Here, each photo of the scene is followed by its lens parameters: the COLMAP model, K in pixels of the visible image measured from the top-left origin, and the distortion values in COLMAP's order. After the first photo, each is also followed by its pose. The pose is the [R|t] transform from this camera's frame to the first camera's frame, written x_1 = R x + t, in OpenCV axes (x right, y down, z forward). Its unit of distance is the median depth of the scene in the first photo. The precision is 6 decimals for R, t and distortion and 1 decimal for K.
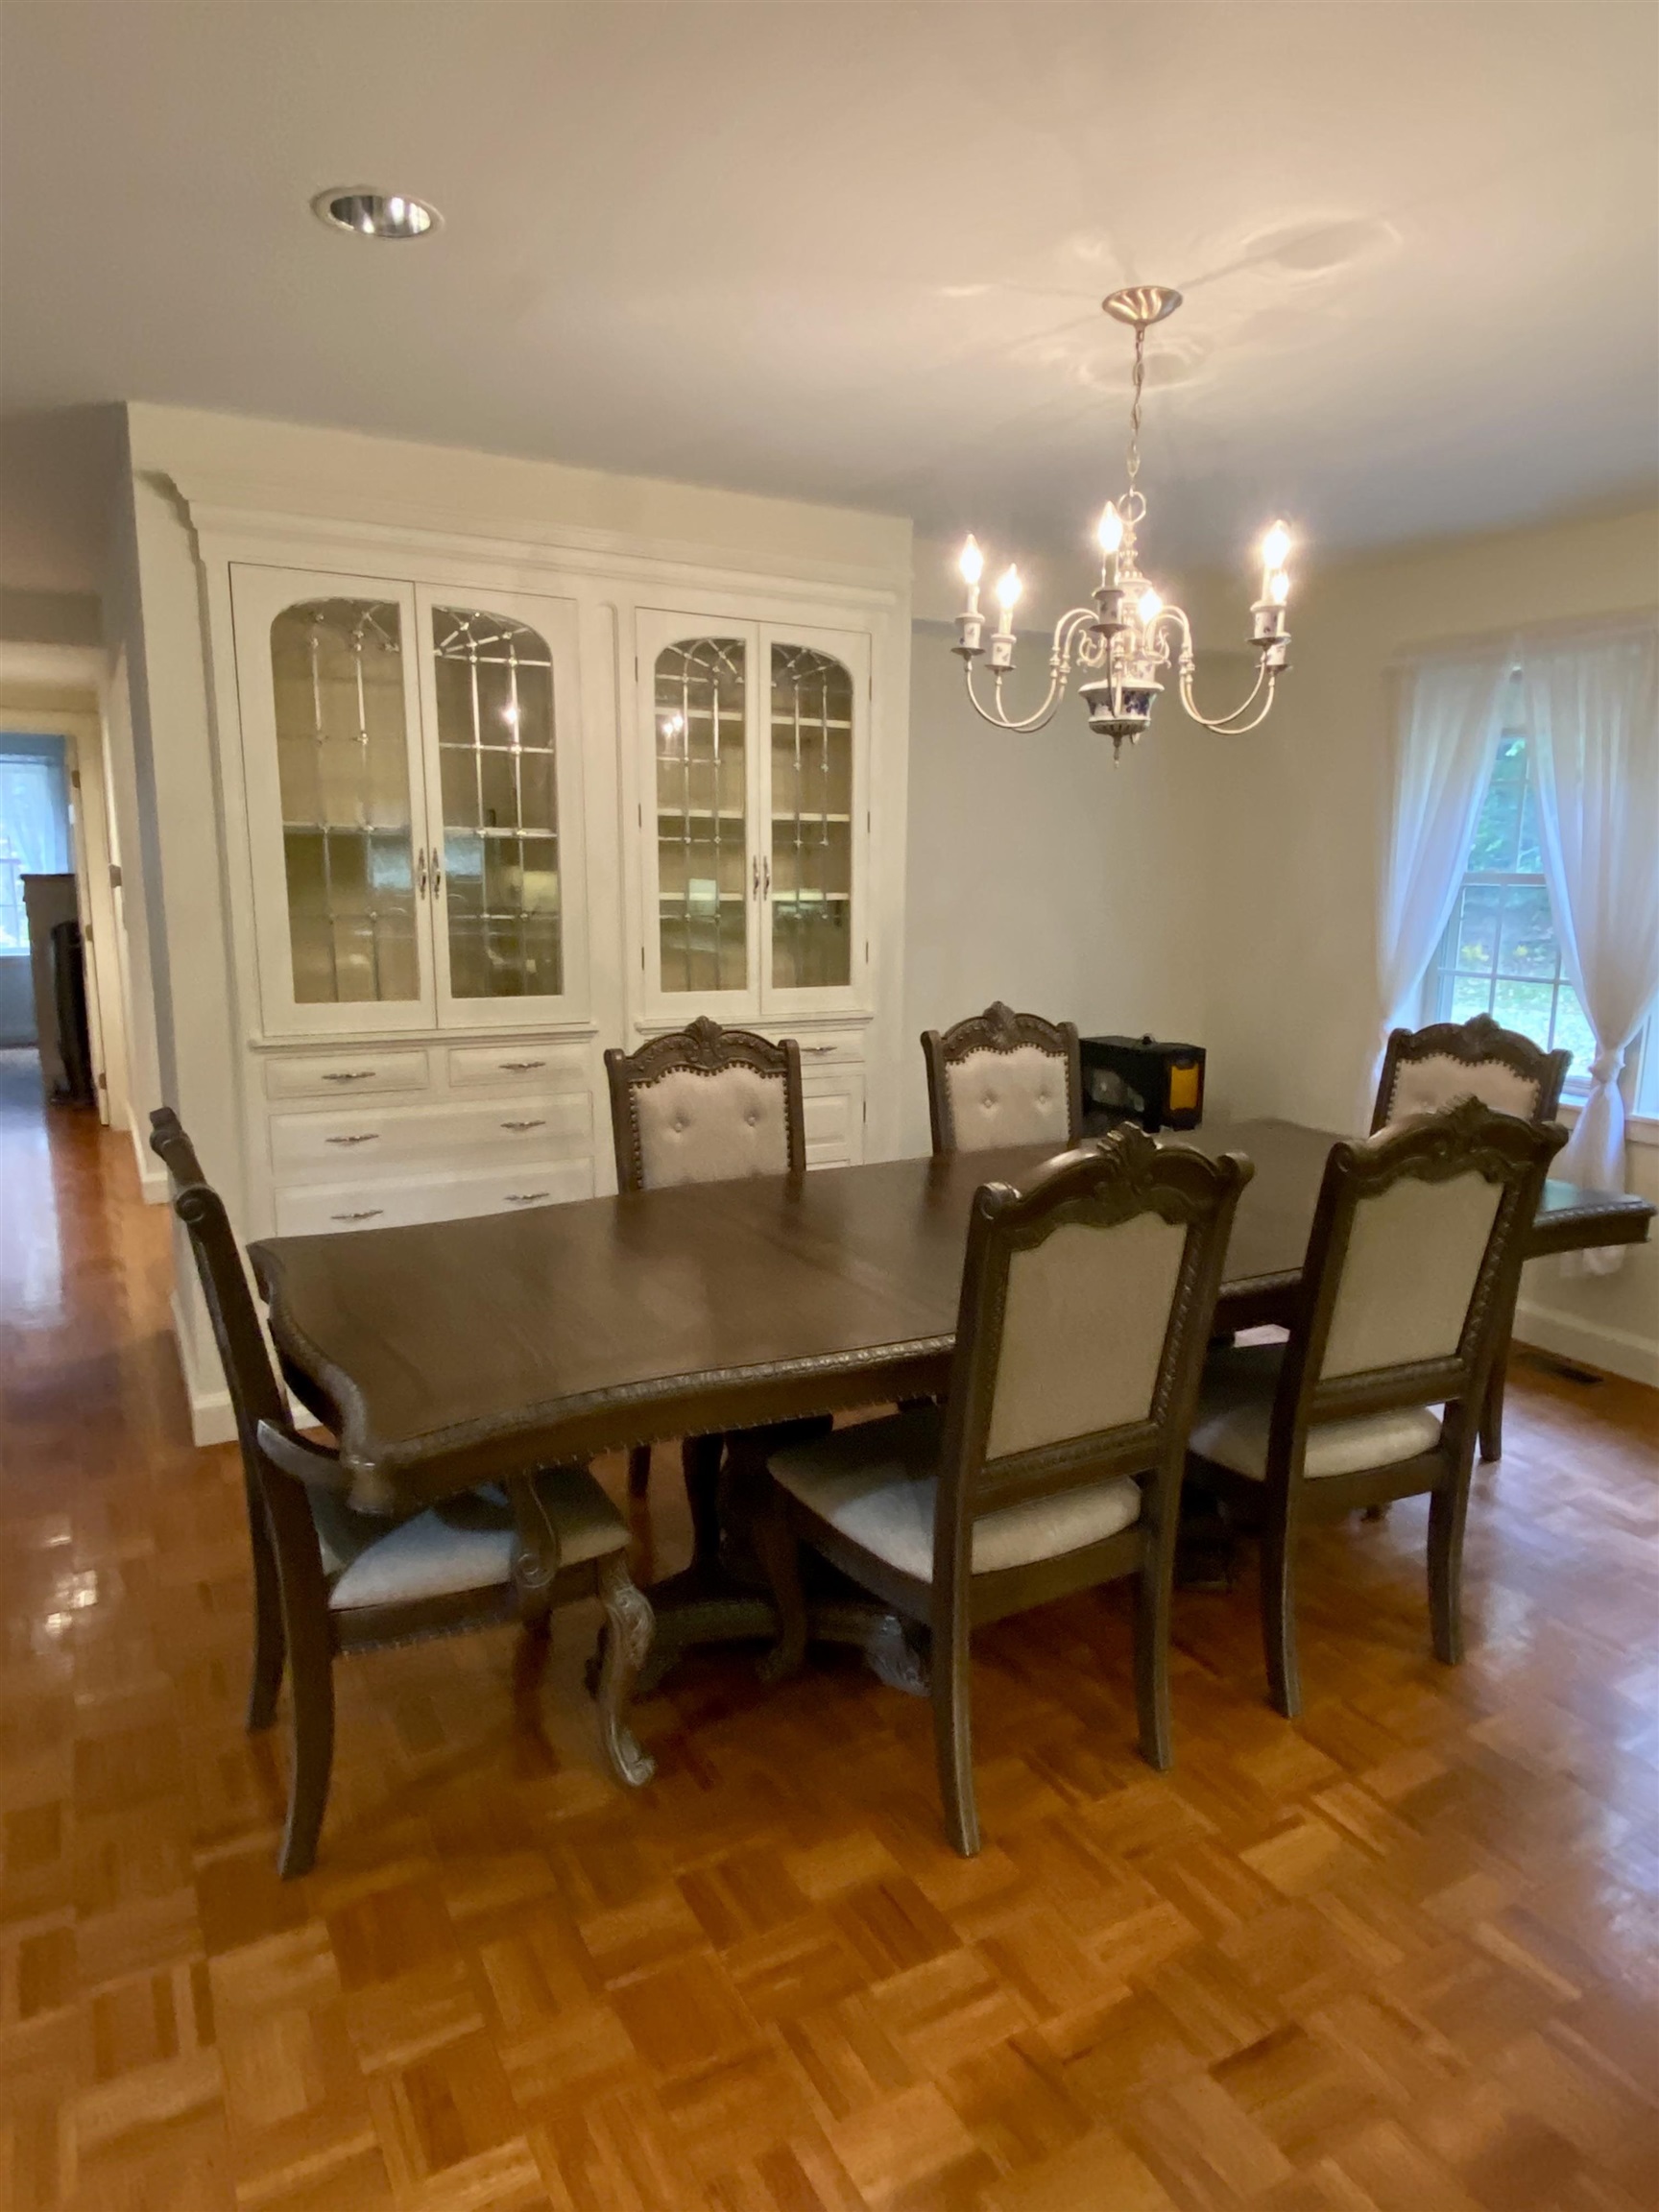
lens RADIAL K [[1371.1, 0, 829.5], [0, 1371.1, 1106.0], [0, 0, 1]] dist [0.008519, -0.000713]
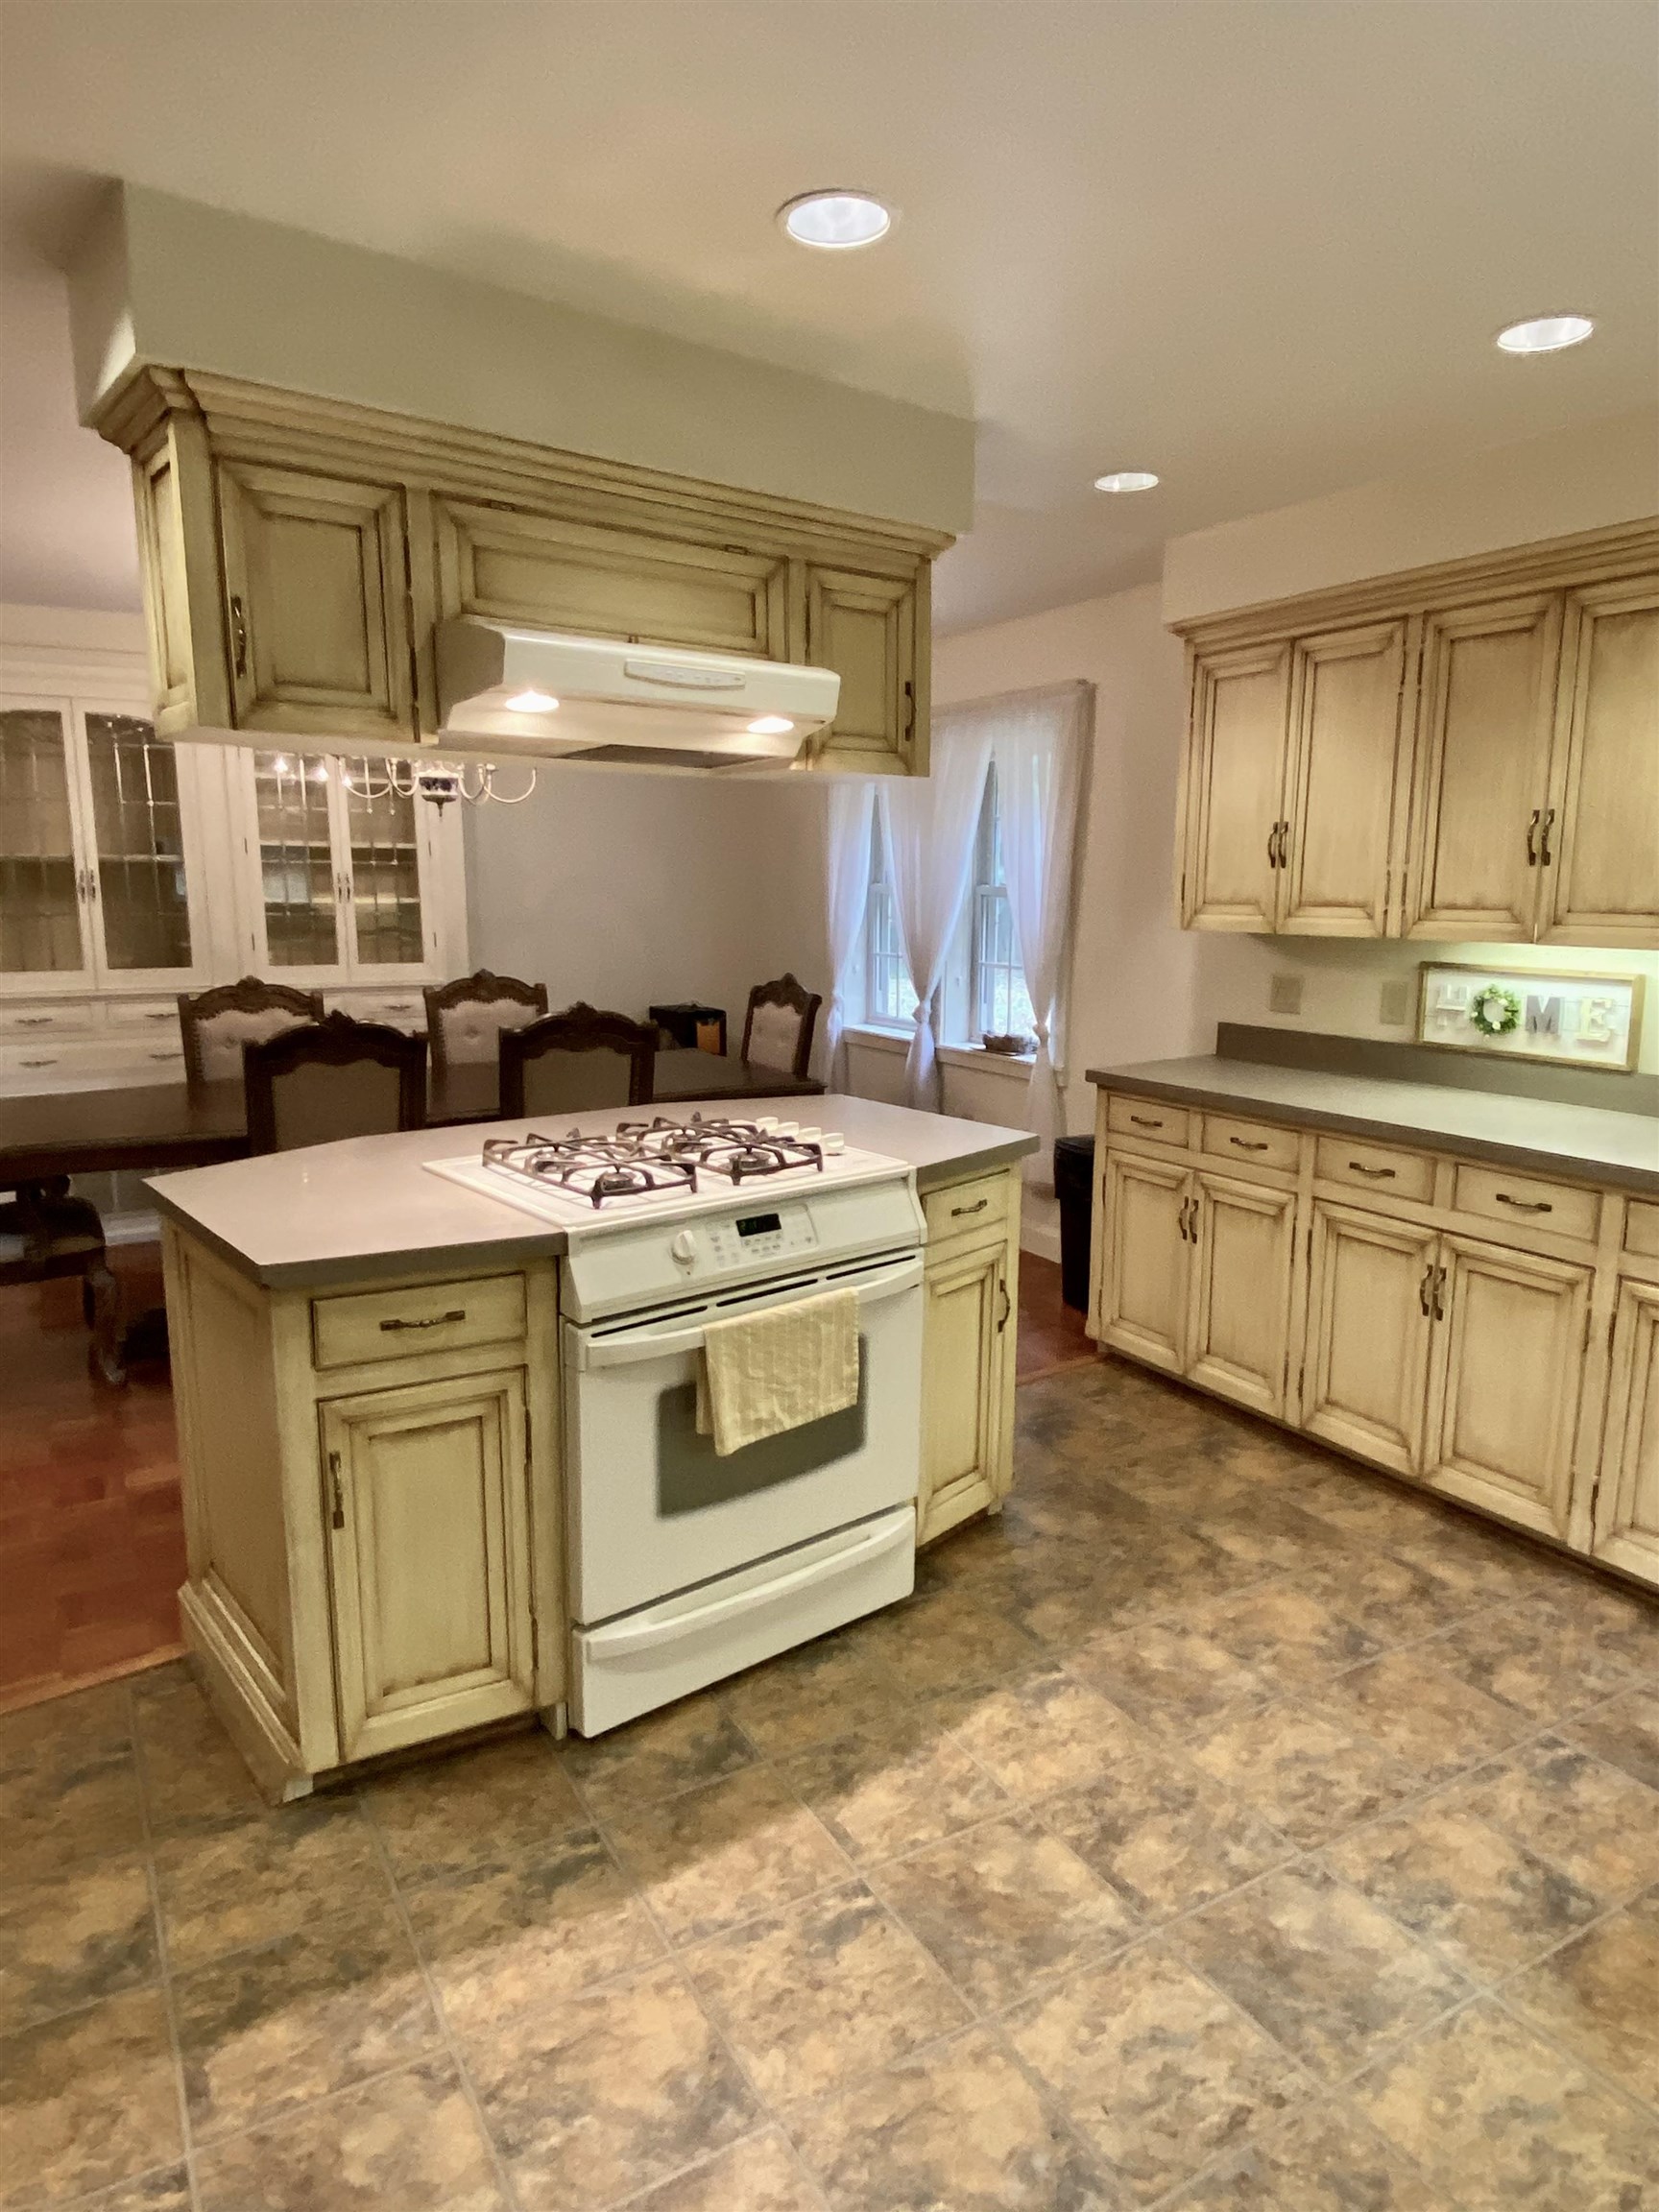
lens RADIAL K [[1371.1, 0, 829.5], [0, 1371.1, 1106.0], [0, 0, 1]] dist [0.008519, -0.000713]
pose [[0.999085, -0.011643, 0.041147, 0.413770], [0.012042, 0.999883, -0.009457, 0.087322], [-0.041032, 0.009944, 0.999108, -0.484526]]
